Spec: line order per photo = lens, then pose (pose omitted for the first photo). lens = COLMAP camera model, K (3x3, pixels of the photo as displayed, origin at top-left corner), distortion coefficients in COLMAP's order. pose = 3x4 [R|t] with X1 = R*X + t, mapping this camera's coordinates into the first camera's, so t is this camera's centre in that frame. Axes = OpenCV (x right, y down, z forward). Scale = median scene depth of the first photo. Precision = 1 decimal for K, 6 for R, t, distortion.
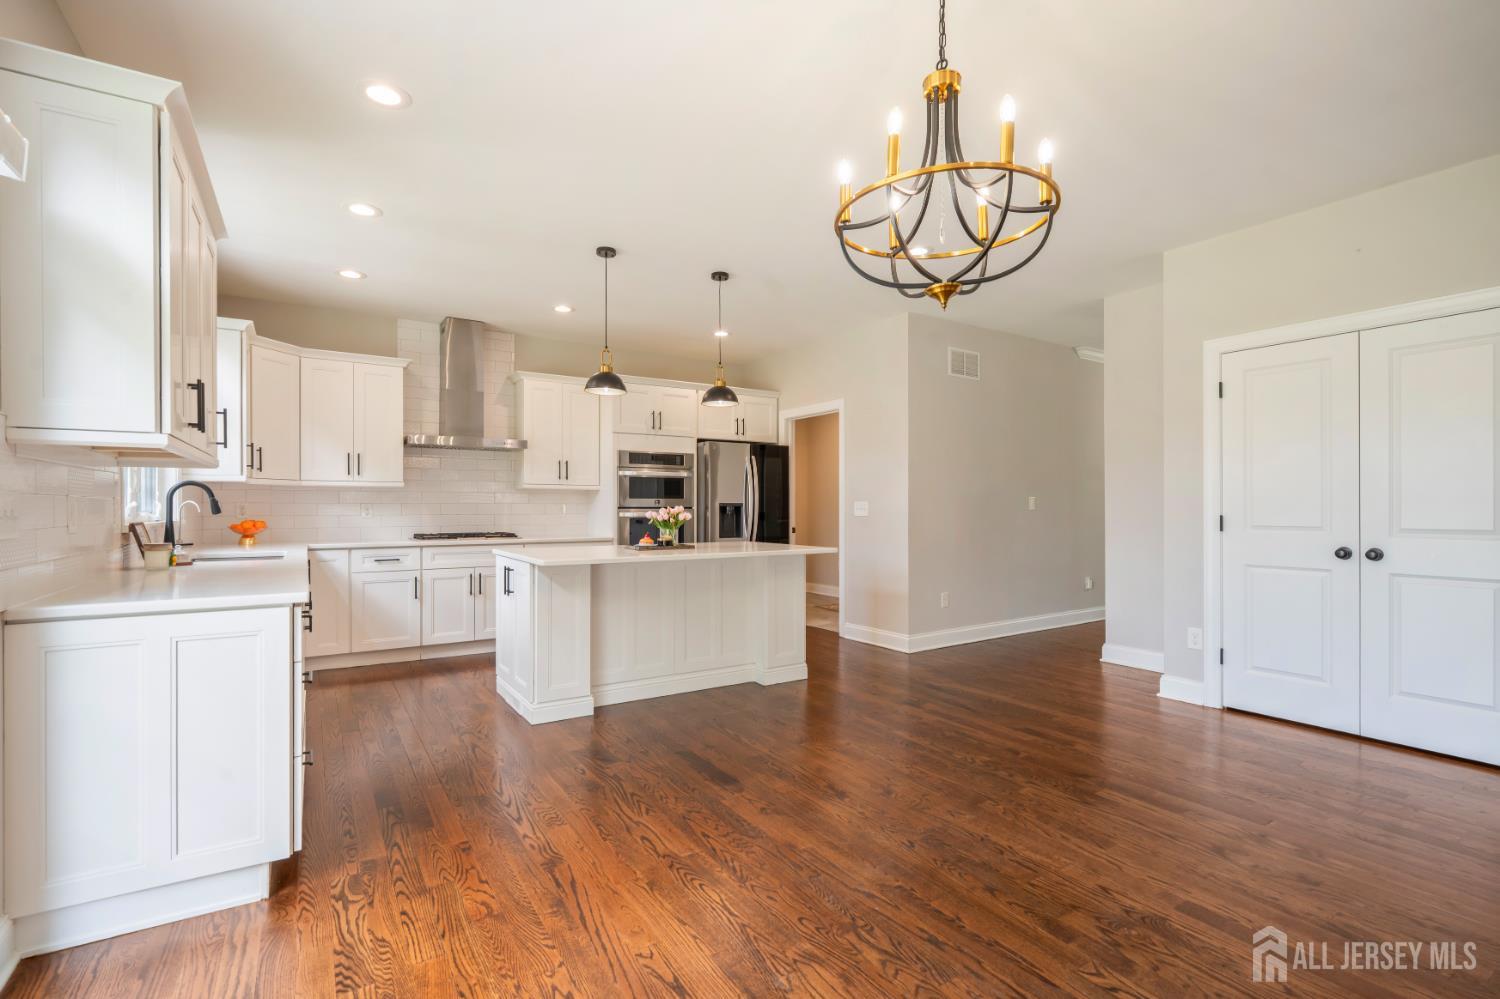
lens RADIAL K [[680.3, 0, 747.0], [0, 680.3, 510.8], [0, 0, 1]] dist [-0.005598, 0.001298]
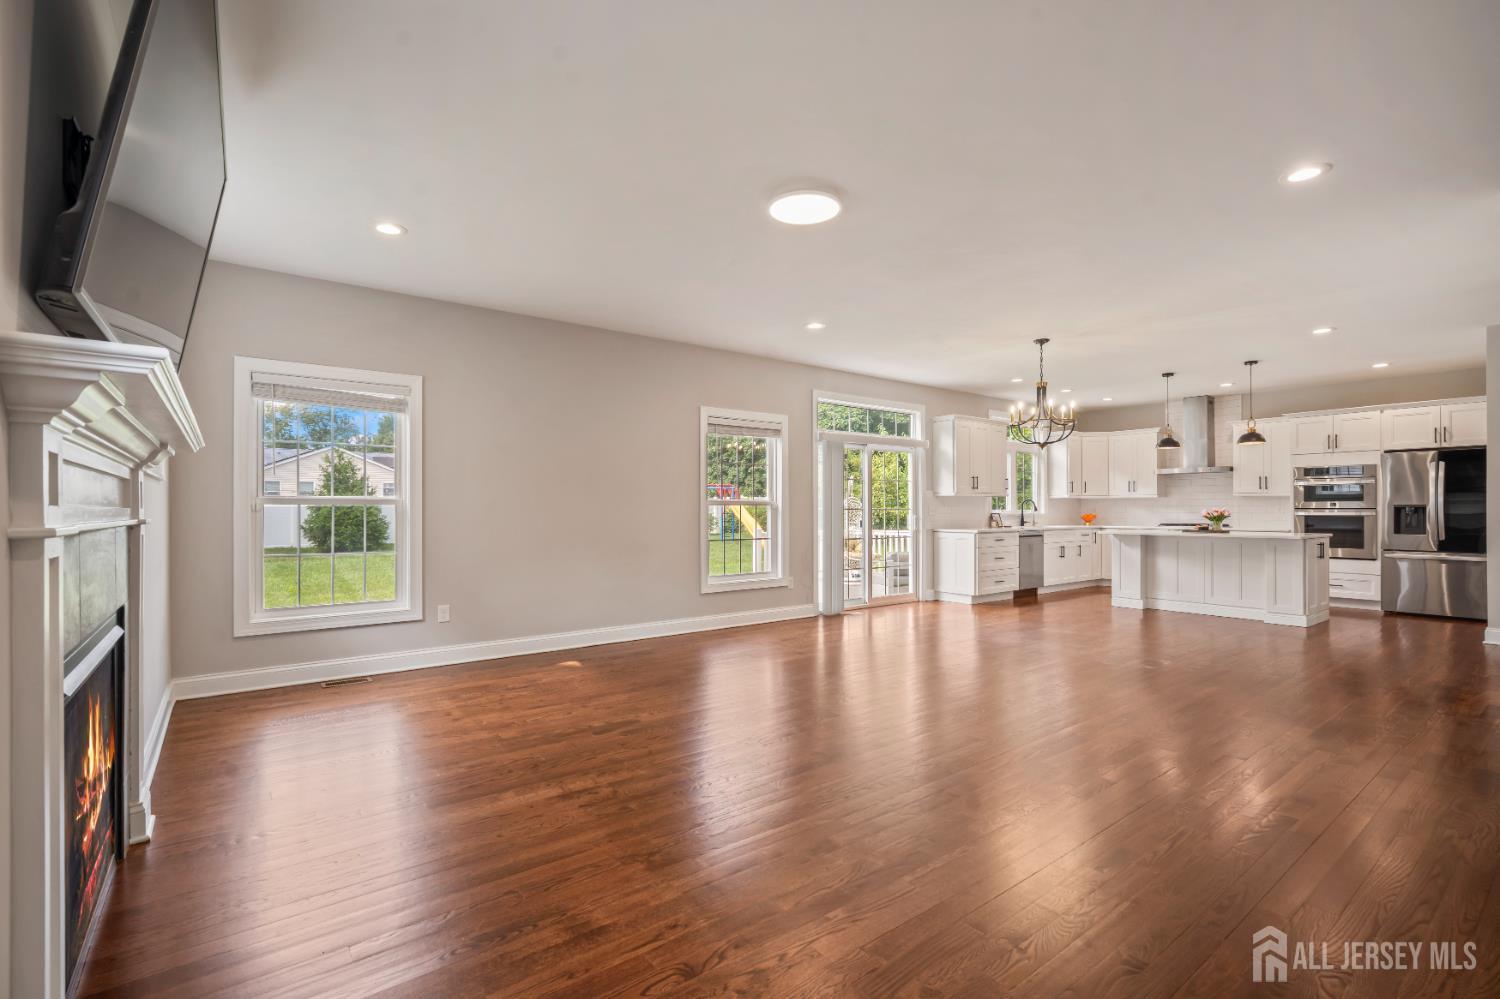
lens RADIAL K [[680.3, 0, 744.6], [0, 680.3, 508.1], [0, 0, 1]] dist [-0.005598, 0.001298]
pose [[0.081818, -0.001442, -0.996646, 1.241921], [-0.002988, 0.999994, -0.001692, 0.000405], [0.996643, 0.003117, 0.081813, -0.265548]]
